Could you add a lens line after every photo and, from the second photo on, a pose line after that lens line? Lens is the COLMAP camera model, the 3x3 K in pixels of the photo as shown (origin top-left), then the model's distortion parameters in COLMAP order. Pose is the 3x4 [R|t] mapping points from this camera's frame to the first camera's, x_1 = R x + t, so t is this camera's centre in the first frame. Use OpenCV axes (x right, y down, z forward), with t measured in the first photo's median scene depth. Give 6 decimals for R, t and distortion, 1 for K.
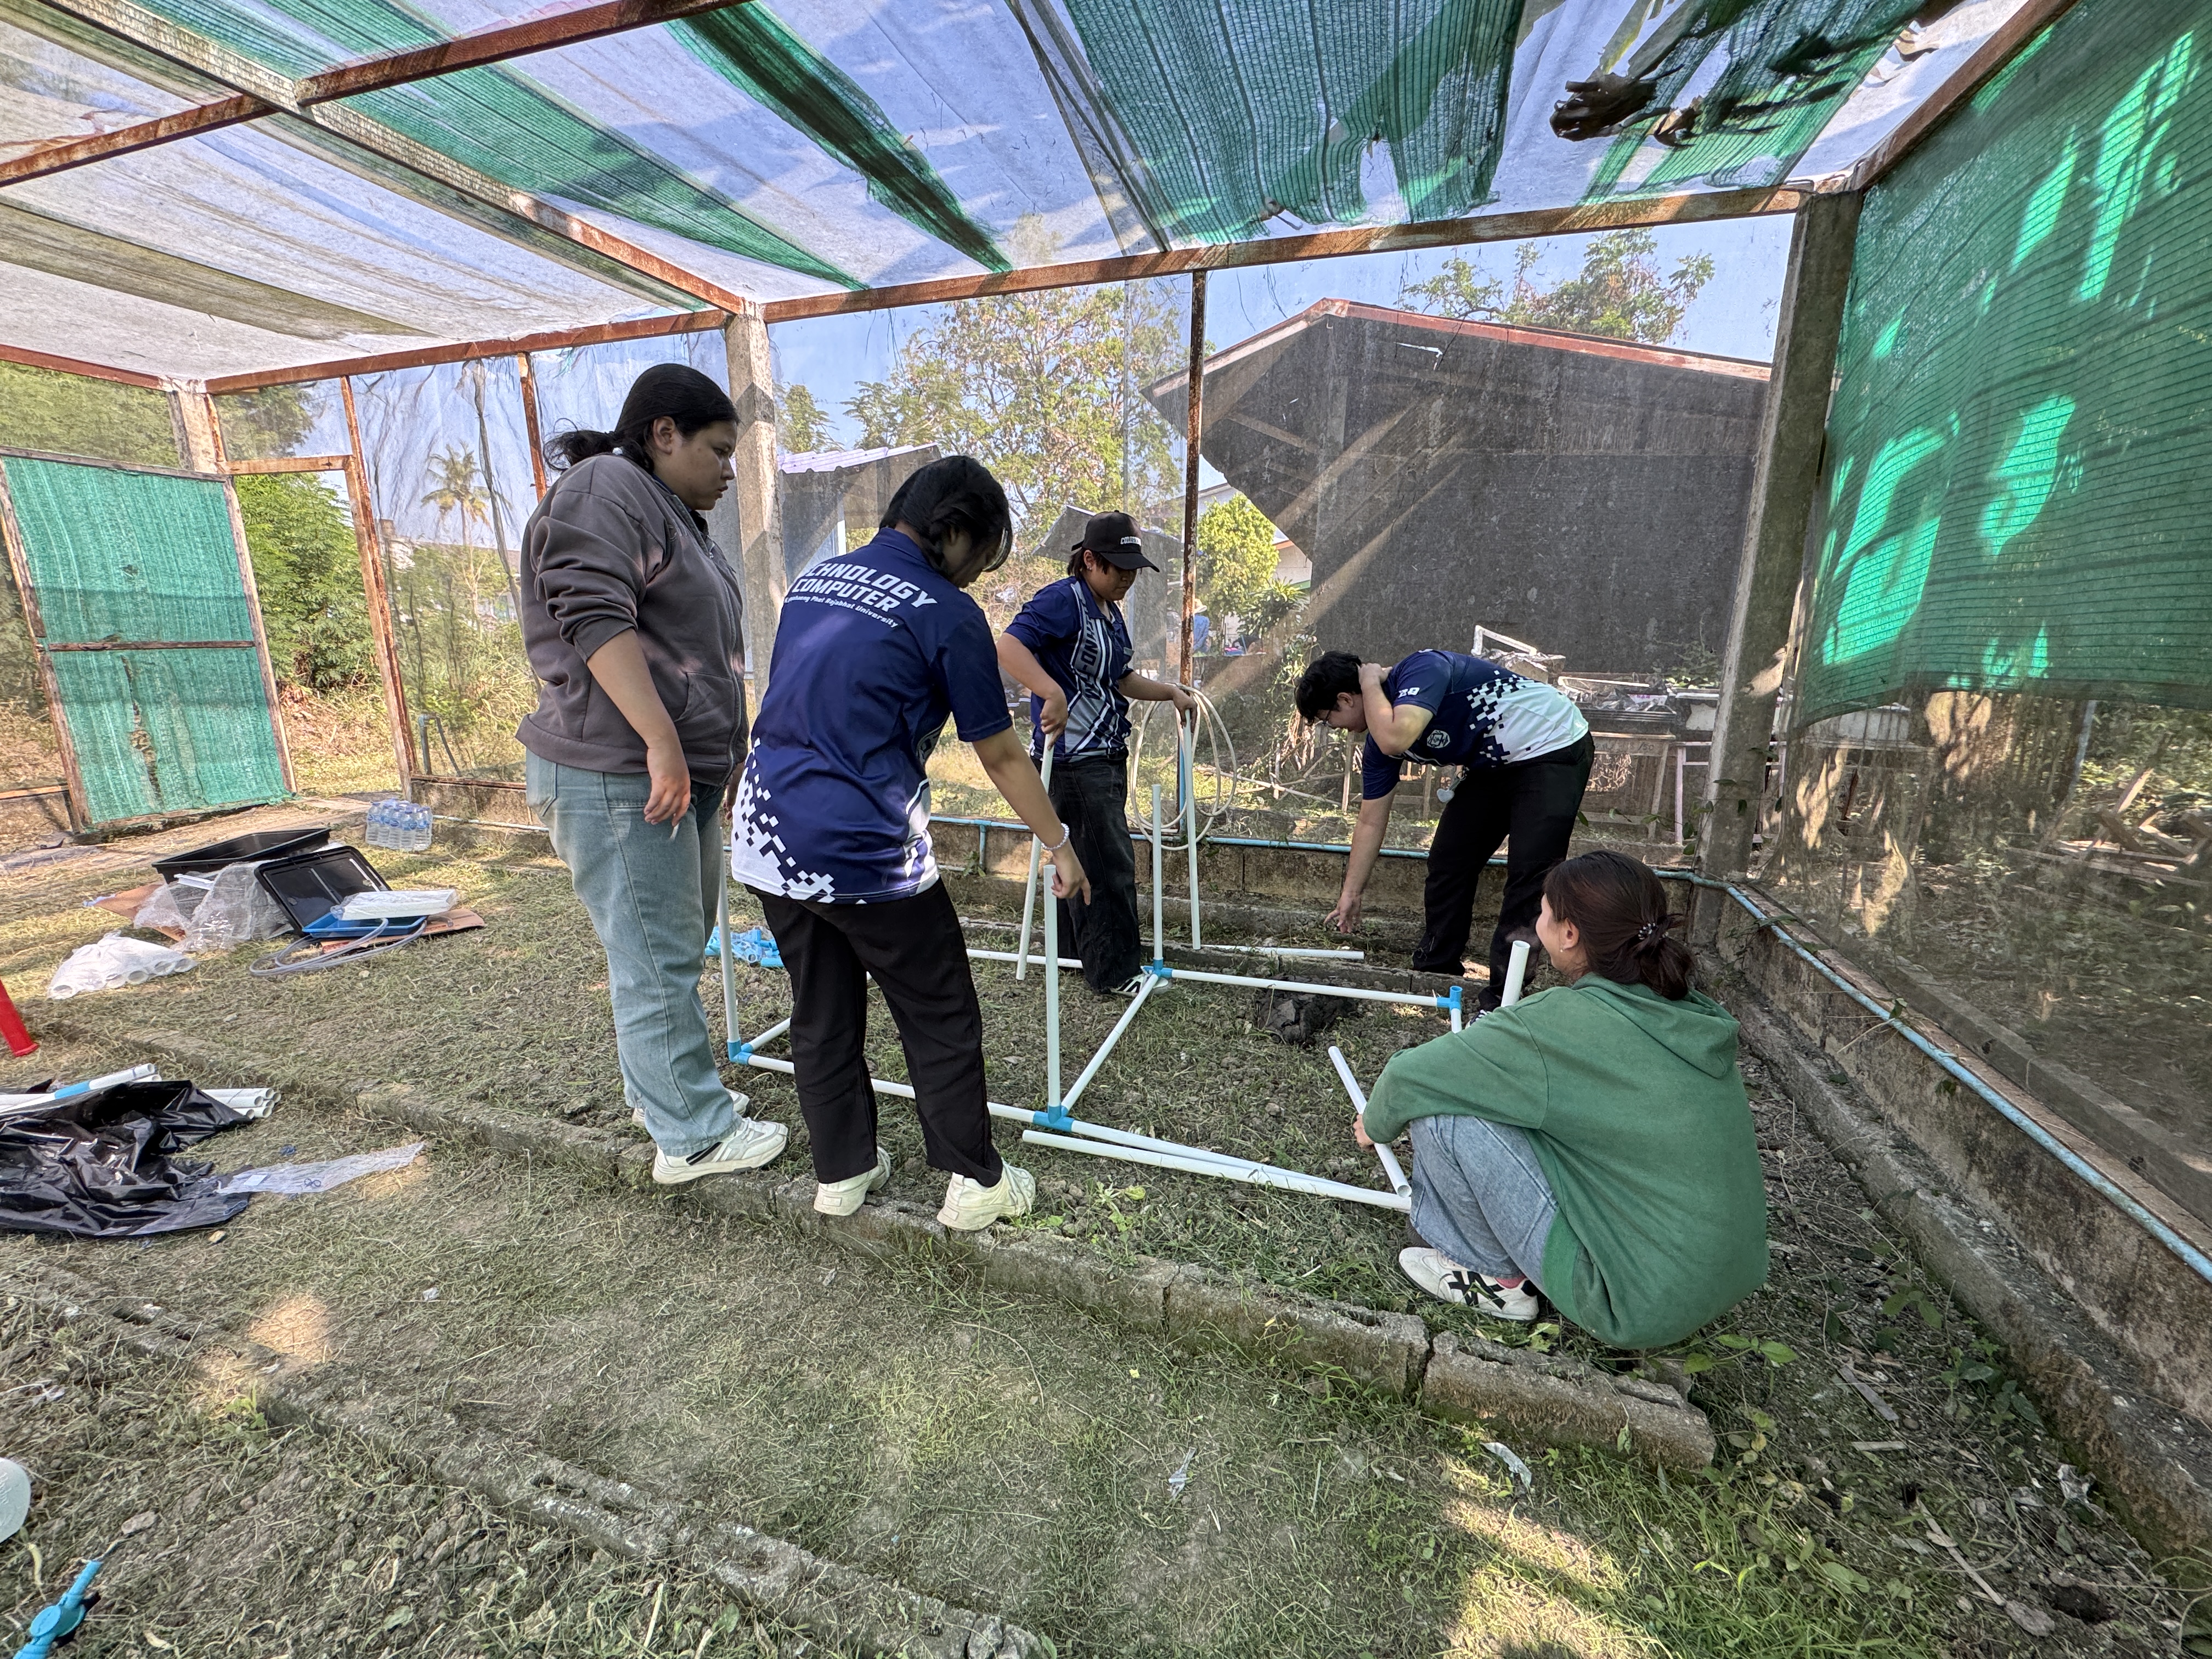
lens RADIAL K [[880.4, 0, 1110.4], [0, 880.4, 828.9], [0, 0, 1]] dist [-0.002447, 0.000260]
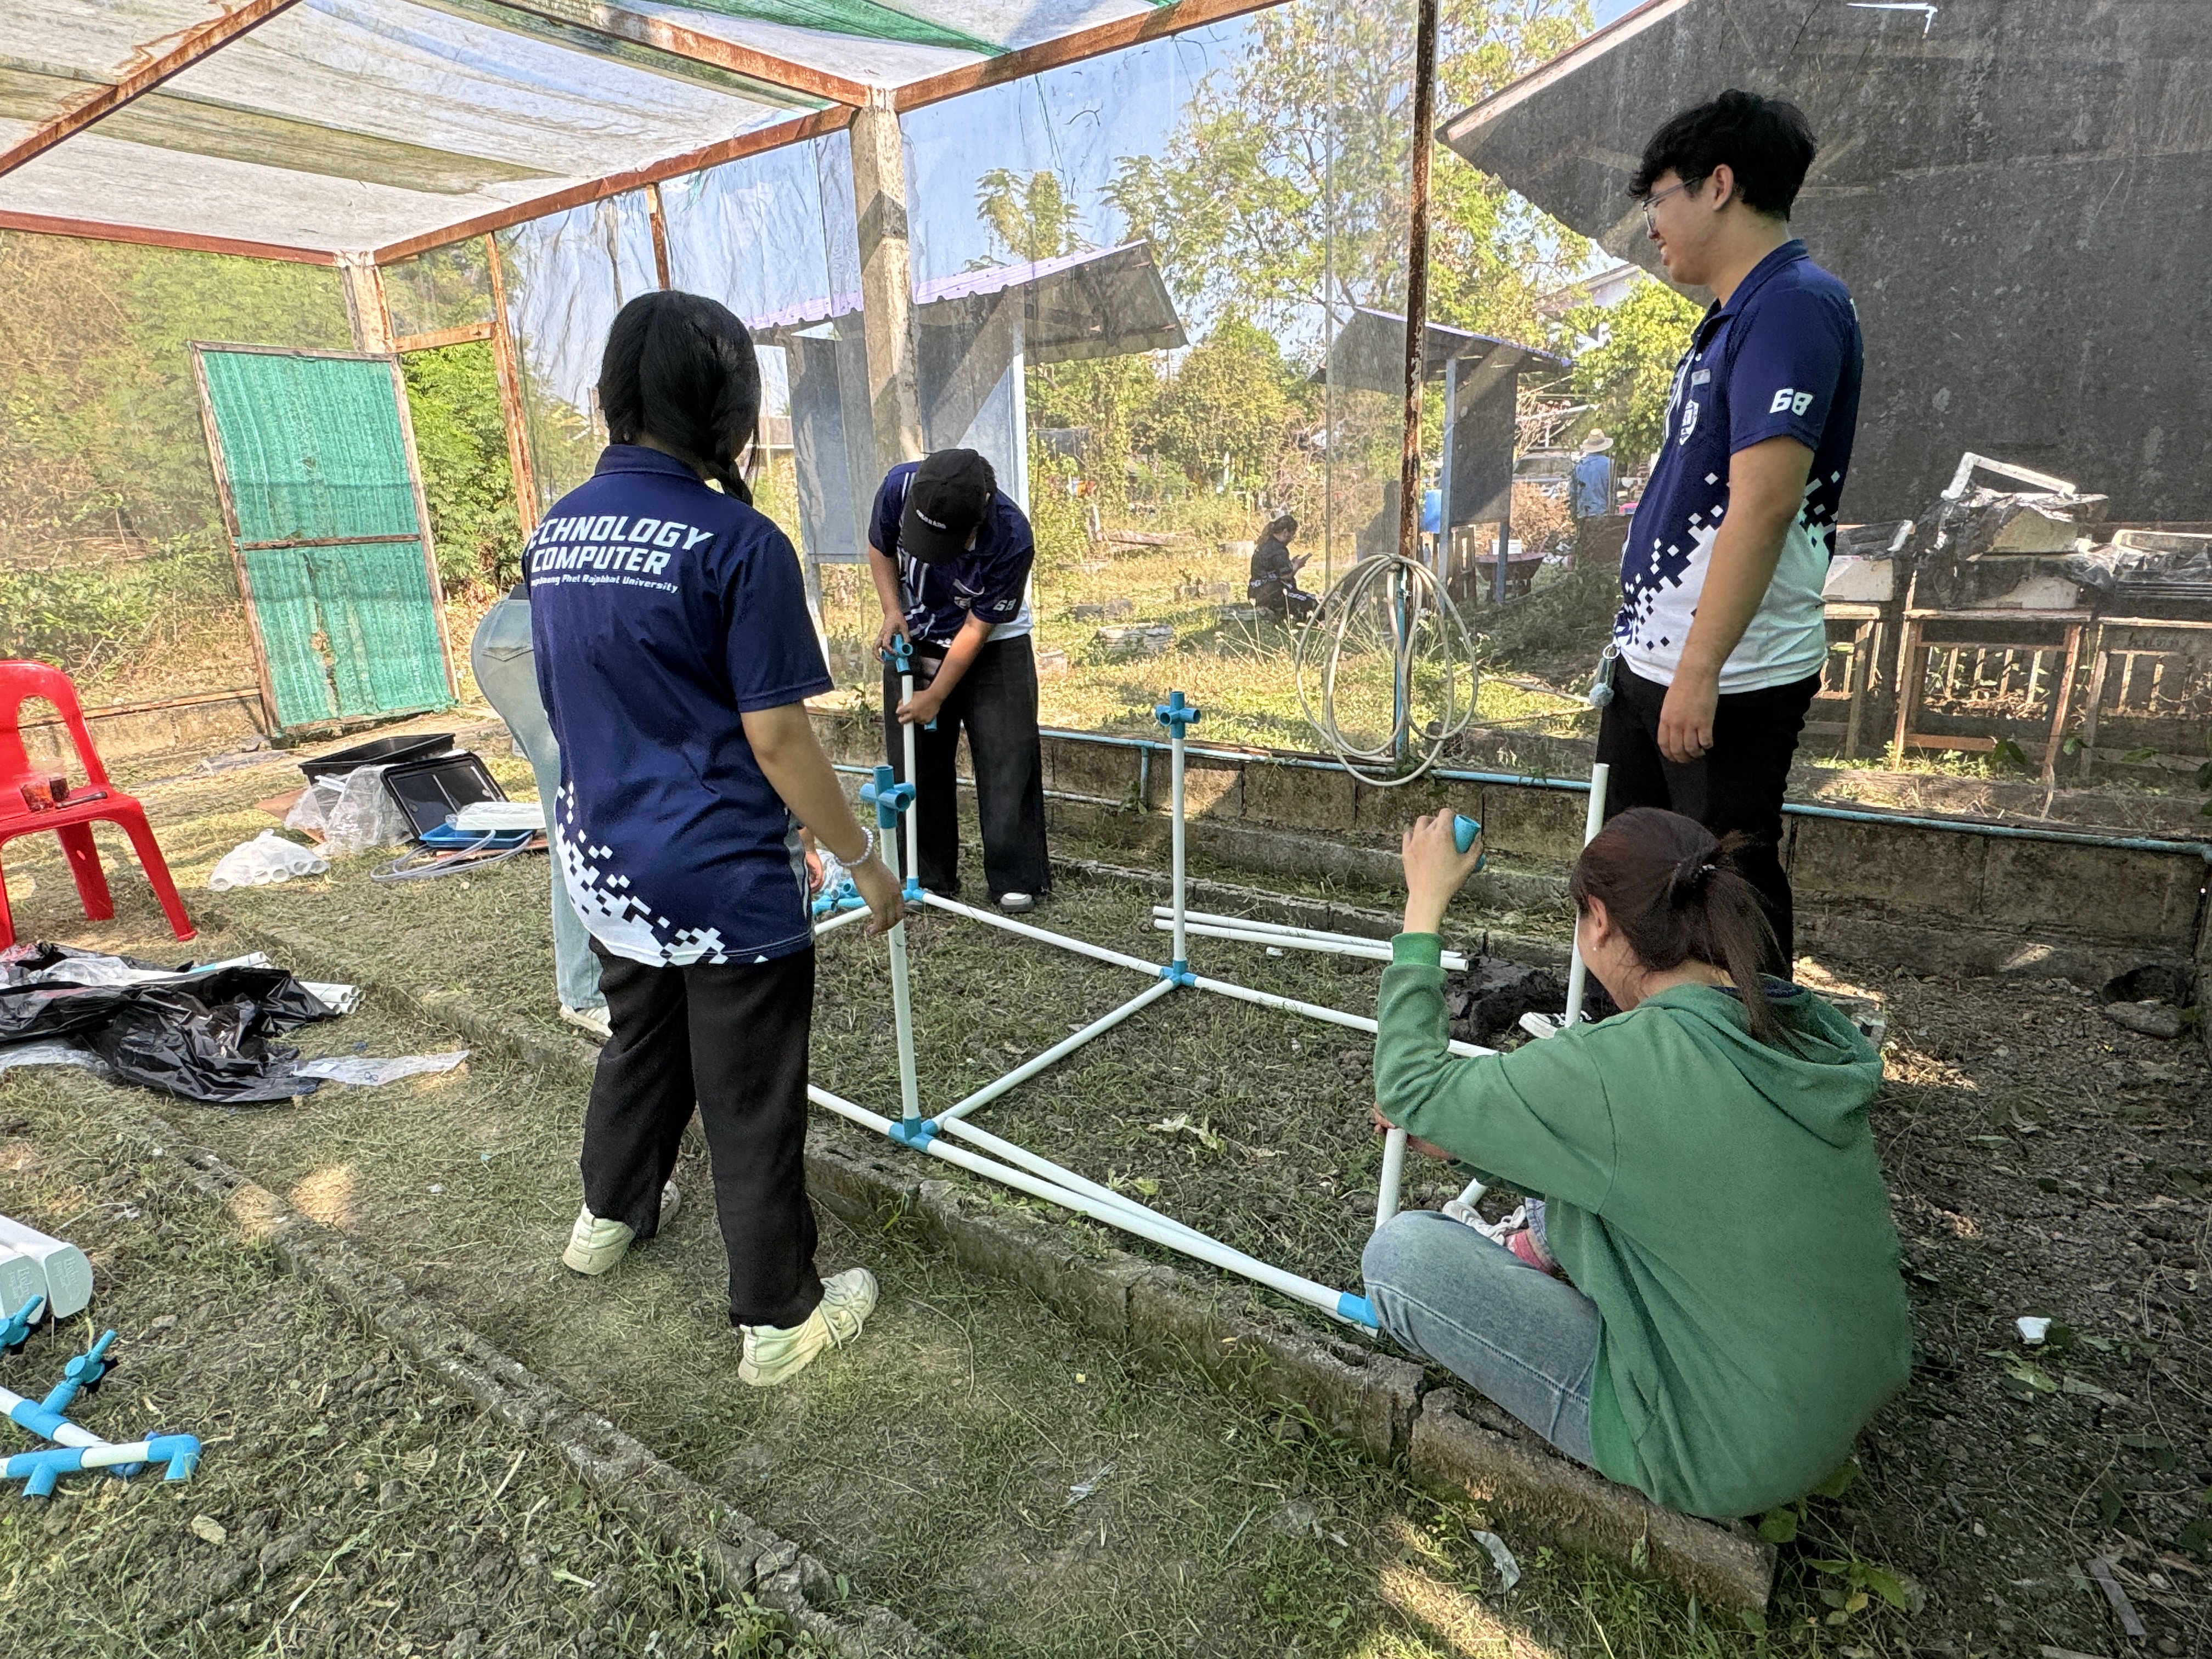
lens RADIAL K [[1216.9, 0, 1105.1], [0, 1216.9, 832.8], [0, 0, 1]] dist [-0.001278, -0.000236]
pose [[0.954755, 0.042399, -0.294356, 0.213771], [-0.027197, 0.998086, 0.055548, 0.018970], [0.296148, -0.045029, 0.954080, -0.046870]]
